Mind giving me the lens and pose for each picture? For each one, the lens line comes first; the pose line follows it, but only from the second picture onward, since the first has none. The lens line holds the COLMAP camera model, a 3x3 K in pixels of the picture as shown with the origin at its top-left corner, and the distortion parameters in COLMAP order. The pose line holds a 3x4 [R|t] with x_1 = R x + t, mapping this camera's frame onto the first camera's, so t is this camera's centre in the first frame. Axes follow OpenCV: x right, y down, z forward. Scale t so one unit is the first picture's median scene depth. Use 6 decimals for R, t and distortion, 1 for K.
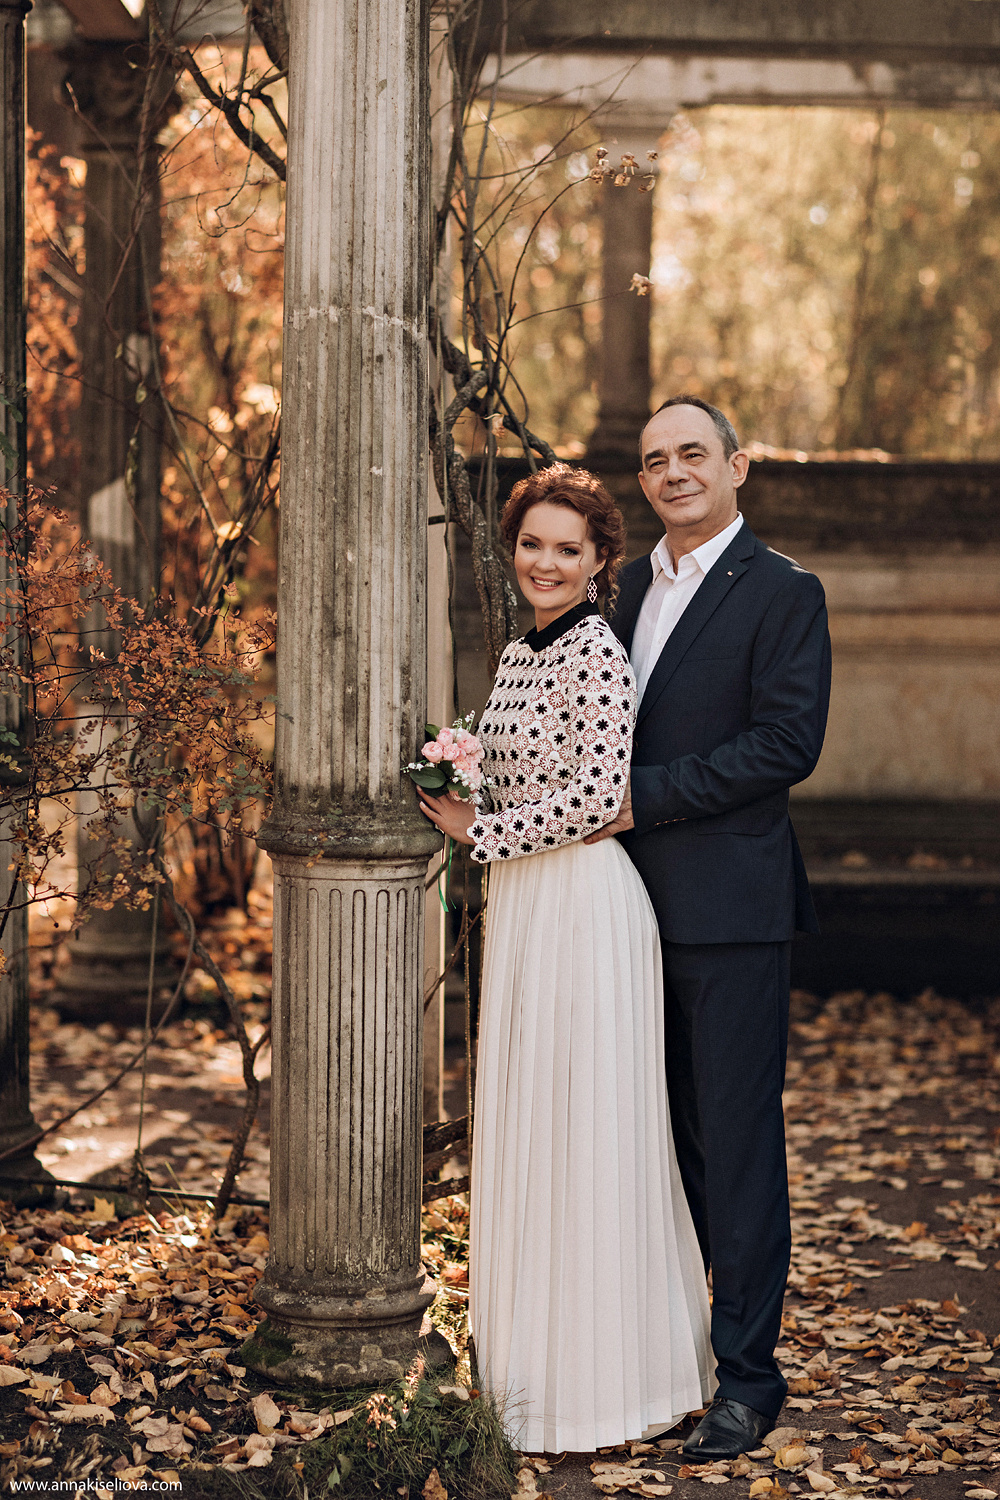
lens RADIAL K [[3778.9, 0, 499.4], [0, 3778.9, 750.6], [0, 0, 1]] dist [-0.000179, 0.000000]
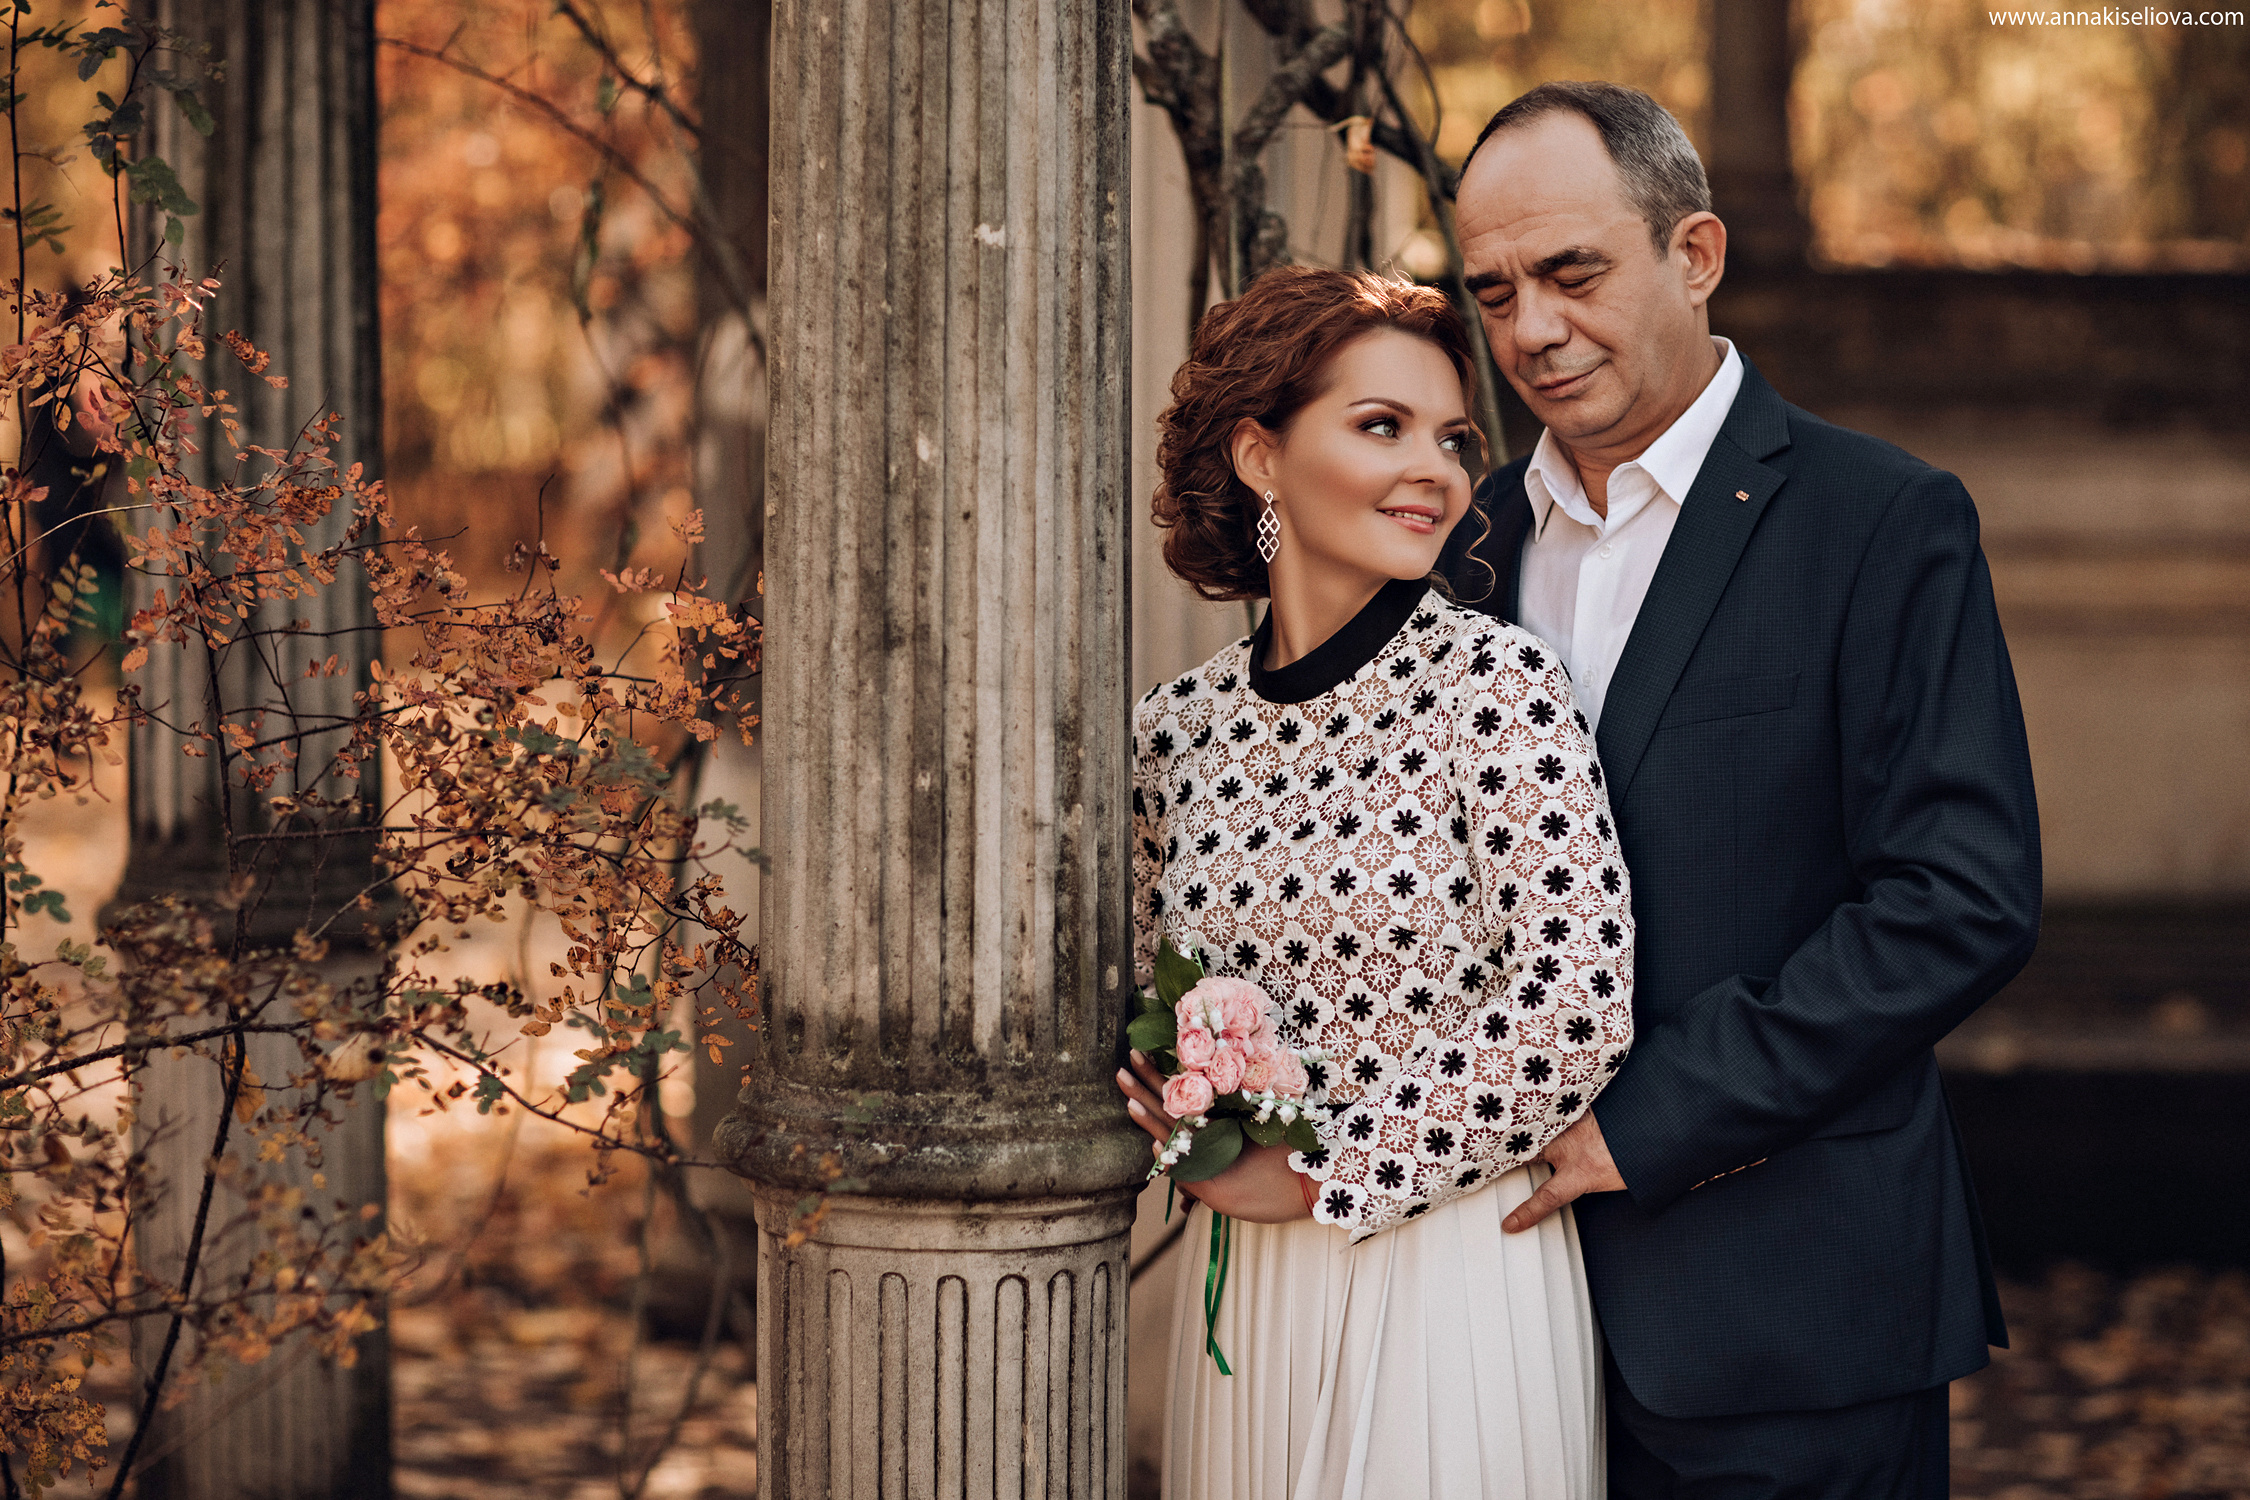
lens RADIAL K [[5668.3, 0, 1126.0], [0, 5668.3, 746.8], [0, 0, 1]] dist [-0.000179, 0.000000]
pose [[0.996099, 0.000403, -0.088237, 0.034846], [-0.000100, 0.999994, 0.003434, -0.021672], [0.088238, -0.003411, 0.996094, 0.399767]]
